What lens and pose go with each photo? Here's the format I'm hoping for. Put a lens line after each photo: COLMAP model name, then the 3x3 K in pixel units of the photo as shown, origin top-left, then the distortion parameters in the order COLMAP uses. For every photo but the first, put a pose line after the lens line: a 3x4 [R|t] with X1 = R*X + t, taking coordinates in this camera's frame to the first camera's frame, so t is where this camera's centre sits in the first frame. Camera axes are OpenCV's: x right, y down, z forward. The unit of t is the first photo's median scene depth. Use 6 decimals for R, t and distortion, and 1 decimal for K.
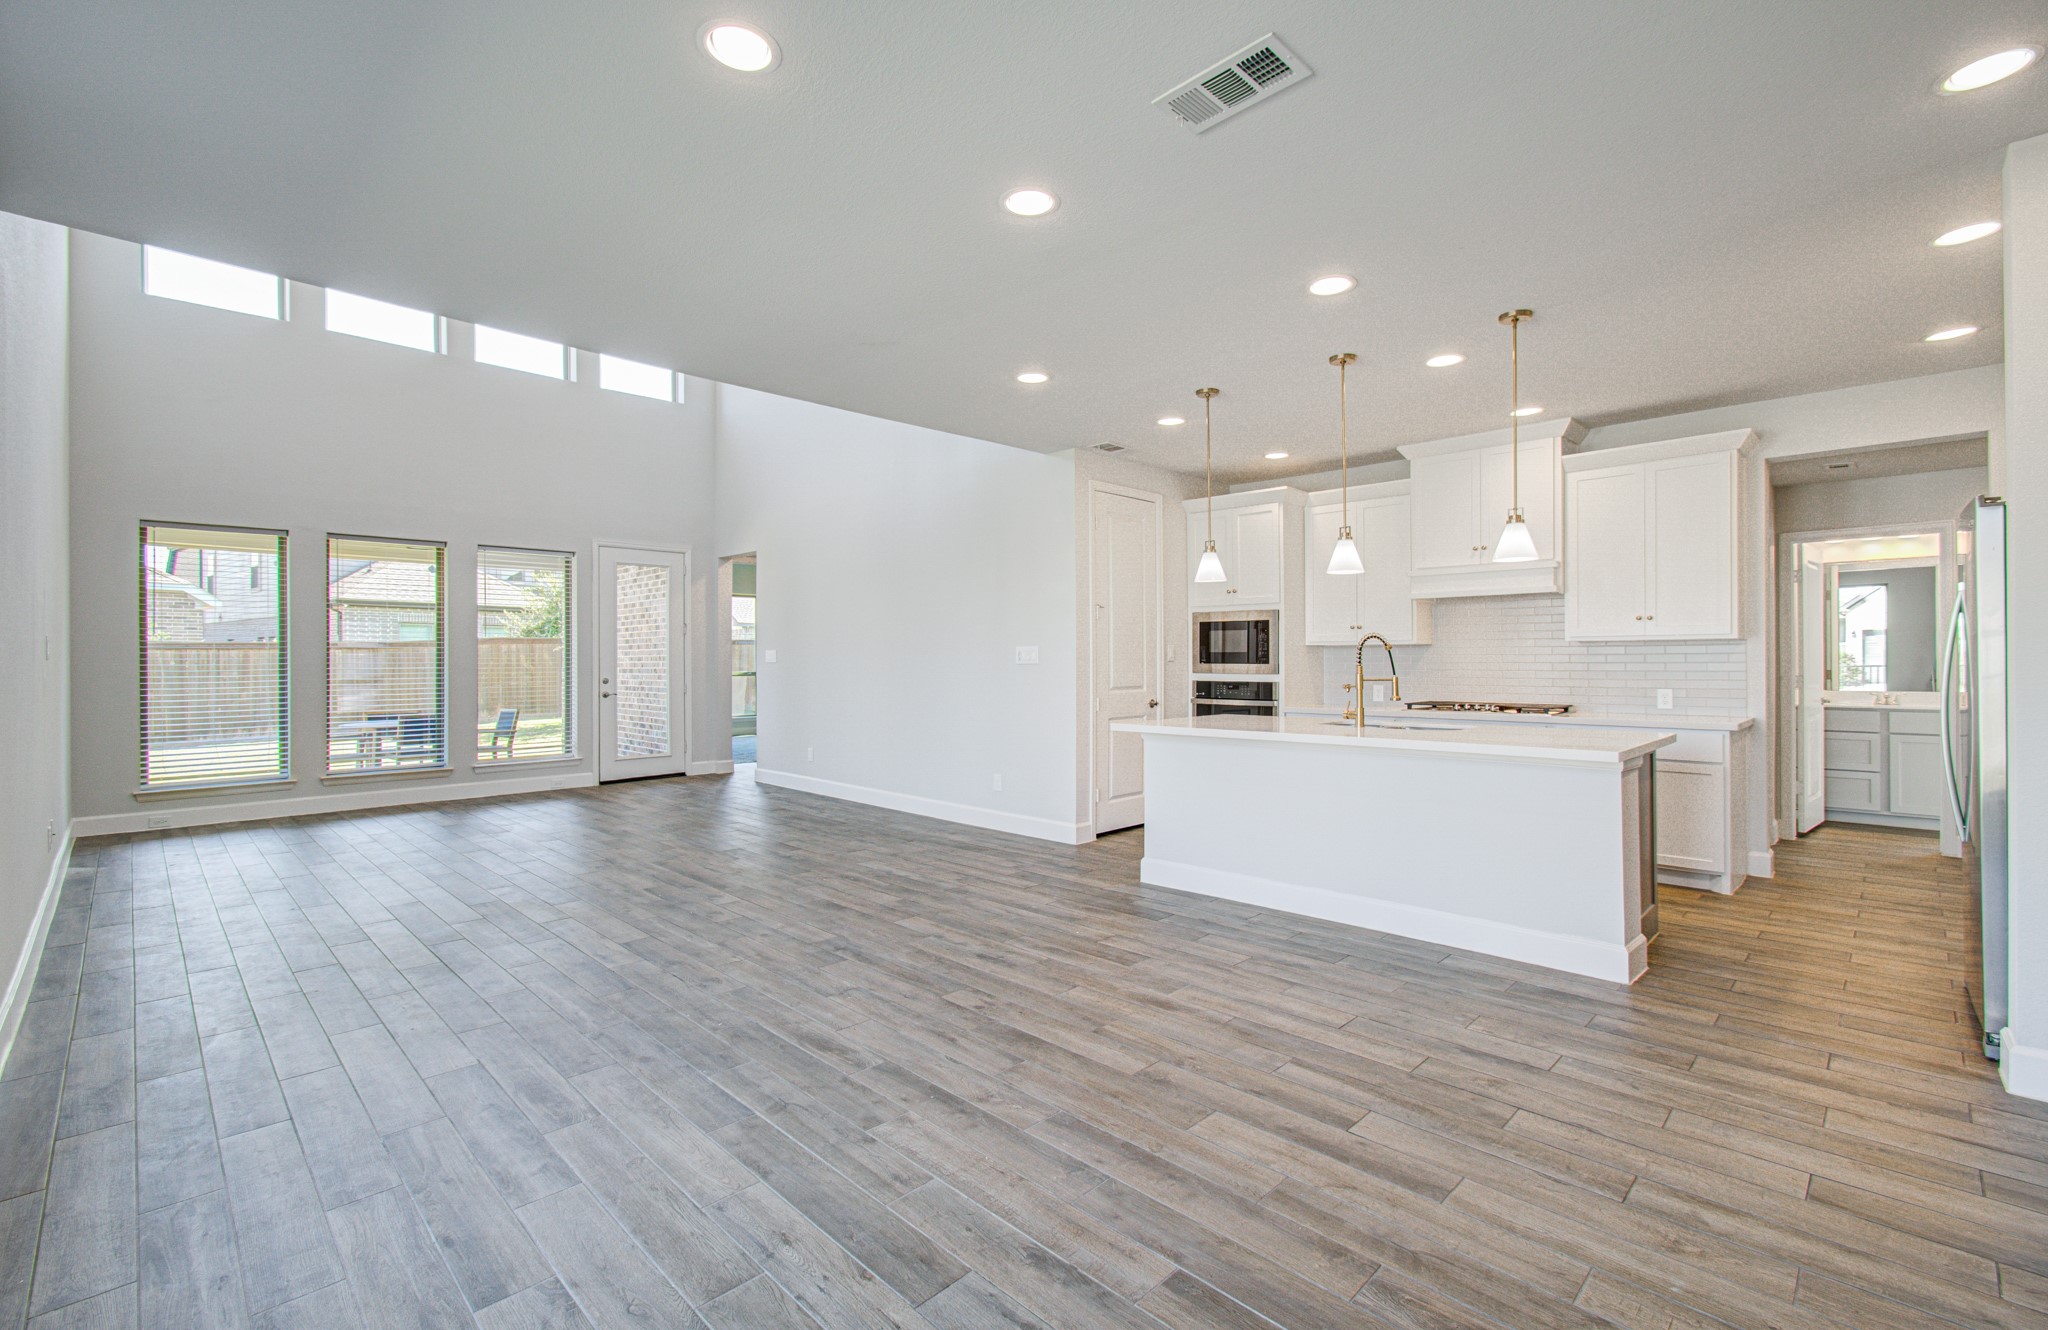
lens RADIAL K [[900.4, 0, 1021.7], [0, 900.4, 662.4], [0, 0, 1]] dist [-0.000717, 0.009482]
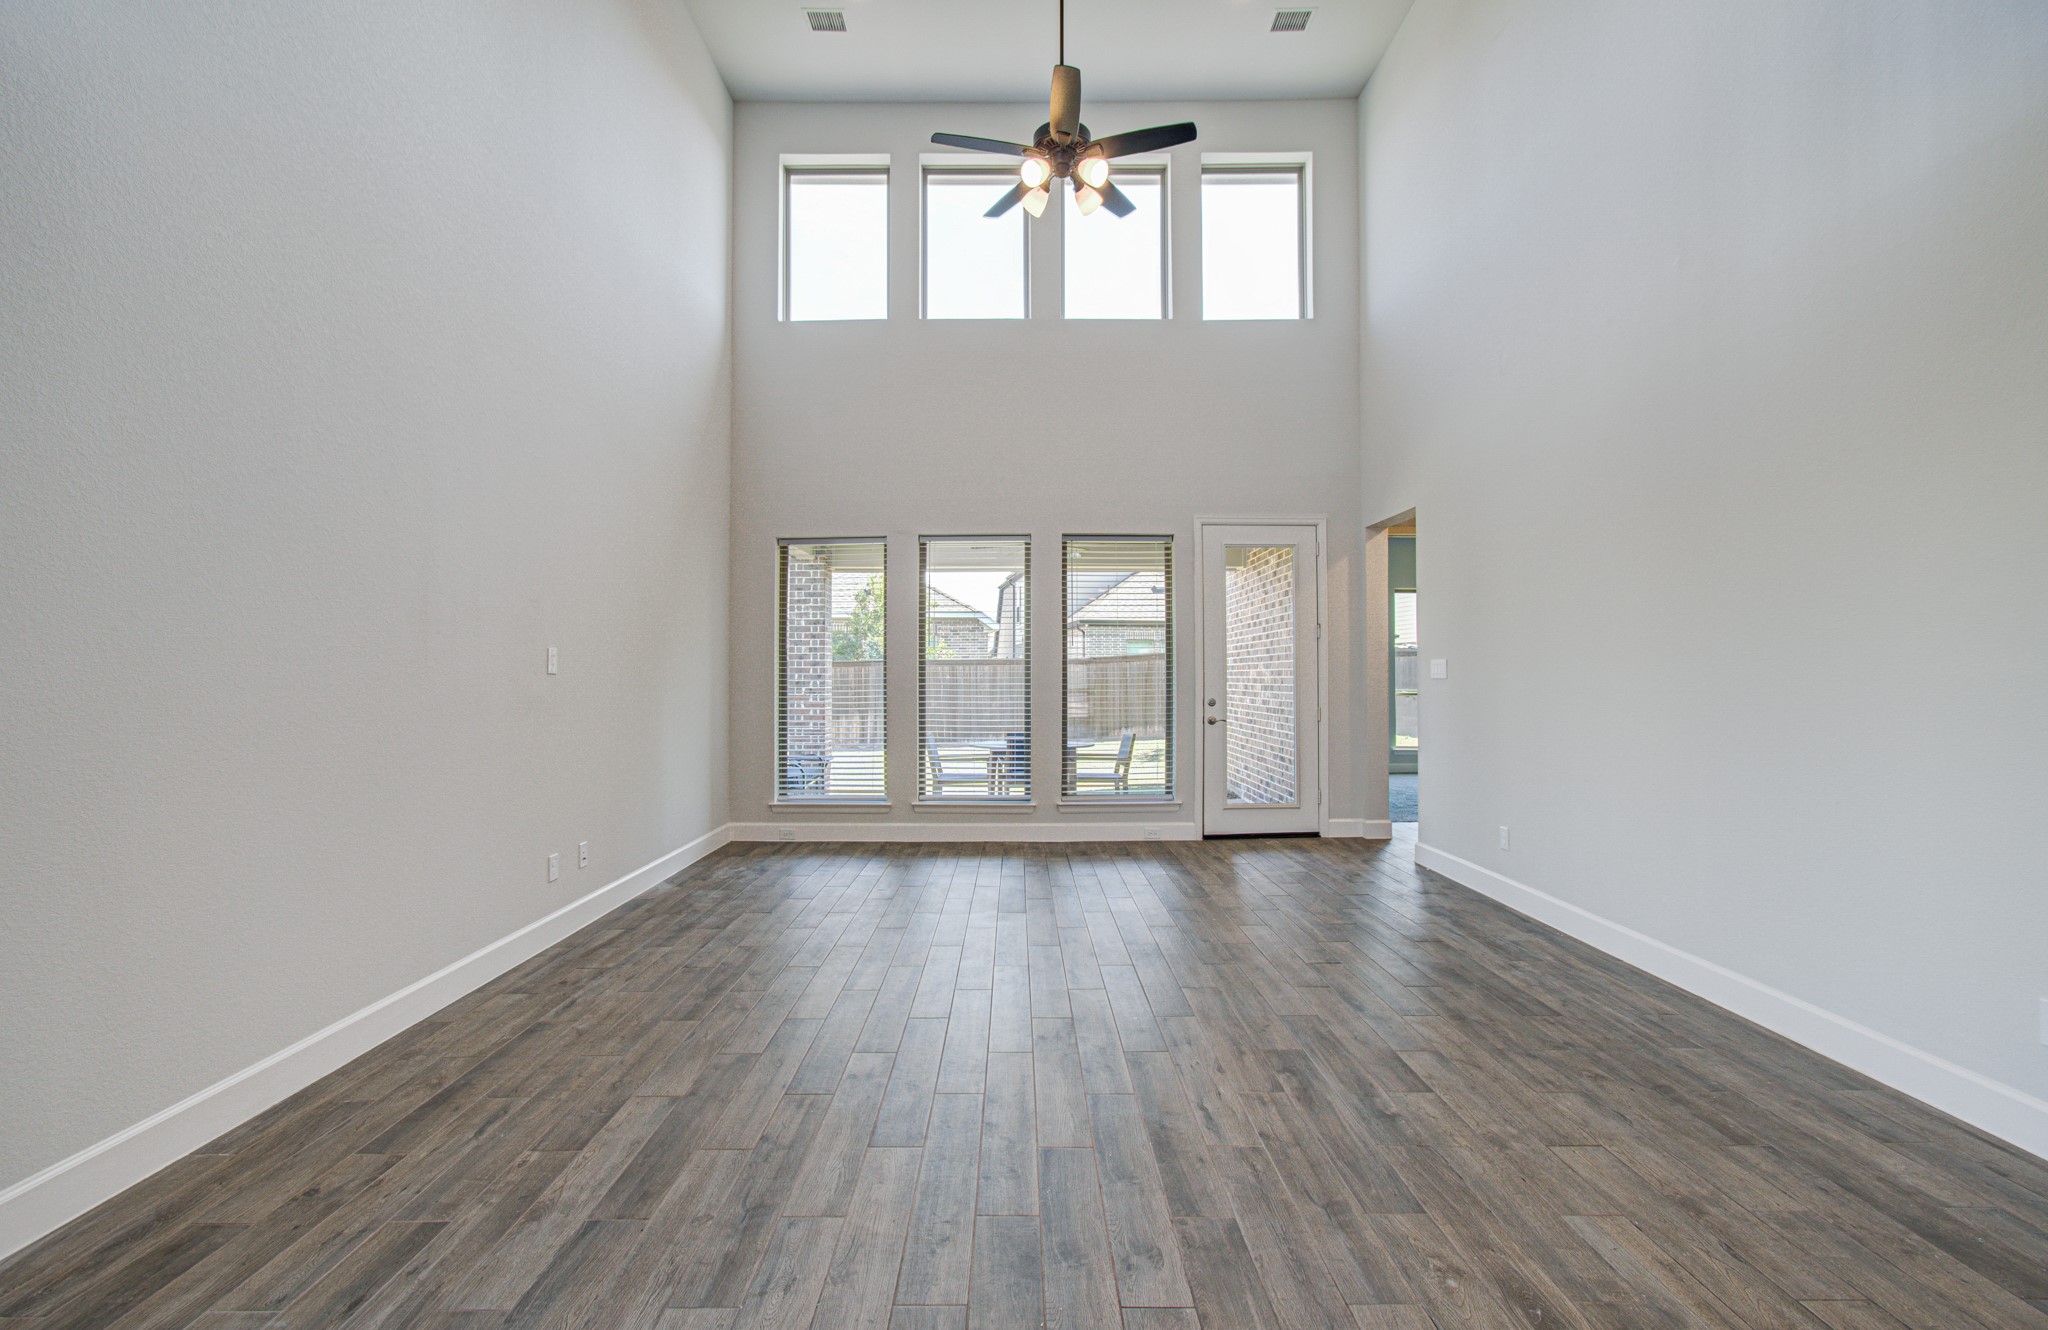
lens RADIAL K [[900.4, 0, 1021.7], [0, 900.4, 662.4], [0, 0, 1]] dist [-0.000717, 0.009482]
pose [[0.716668, -0.008644, -0.697361, -0.068631], [-0.001522, 0.999901, -0.013959, -0.002898], [0.697413, 0.011065, 0.716584, 0.494743]]
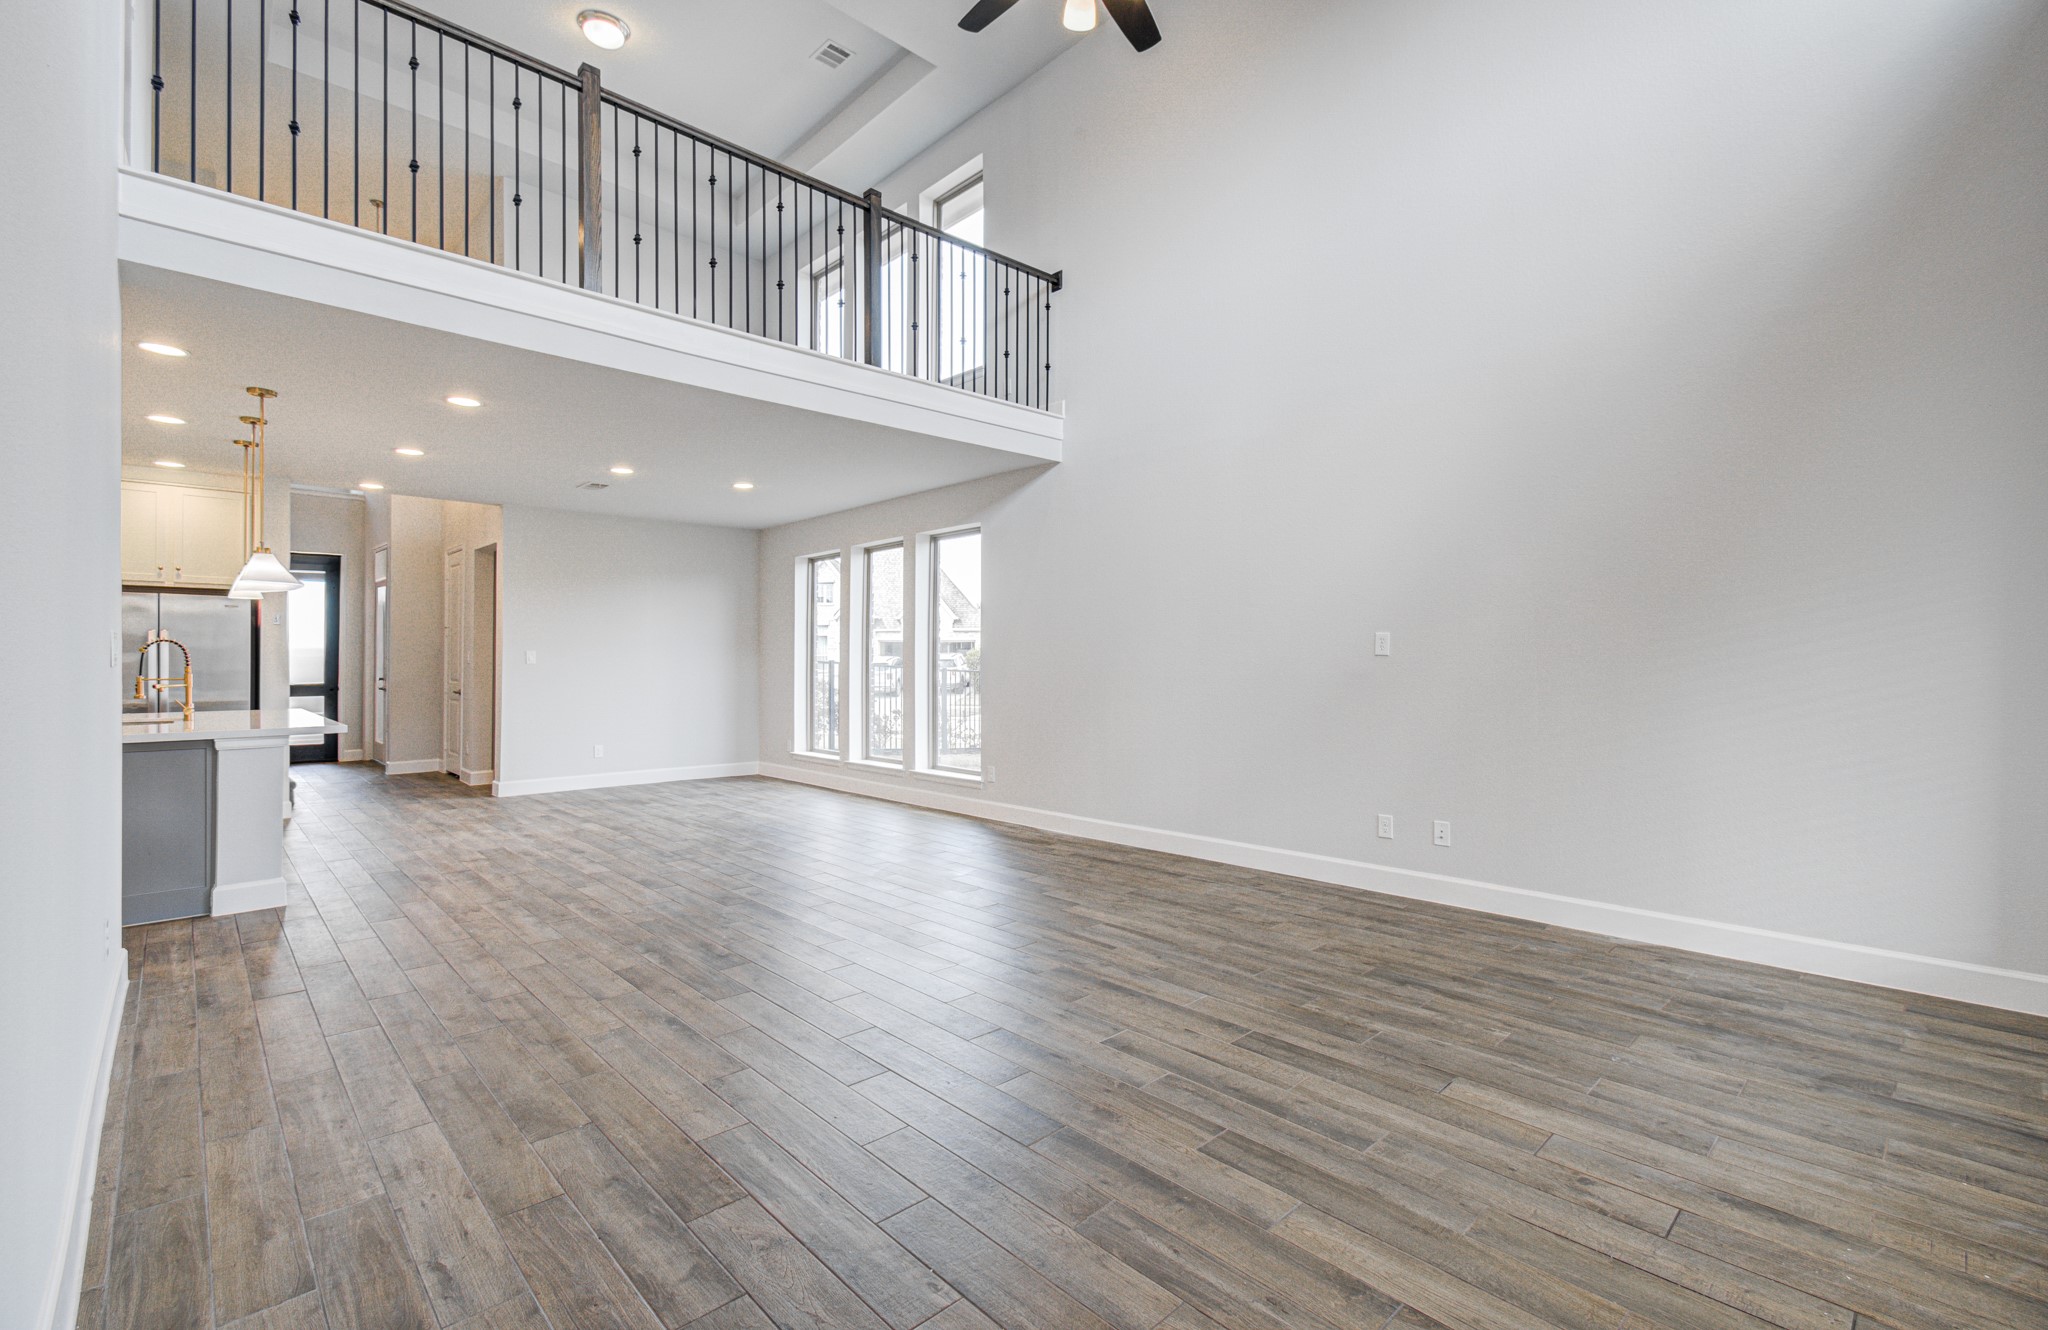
lens RADIAL K [[900.4, 0, 1021.7], [0, 900.4, 662.4], [0, 0, 1]] dist [-0.000717, 0.009482]
pose [[-0.999510, 0.006263, 0.030682, -0.504426], [0.006128, 0.999971, -0.004493, 0.004124], [-0.030709, -0.004303, -0.999519, 1.500307]]
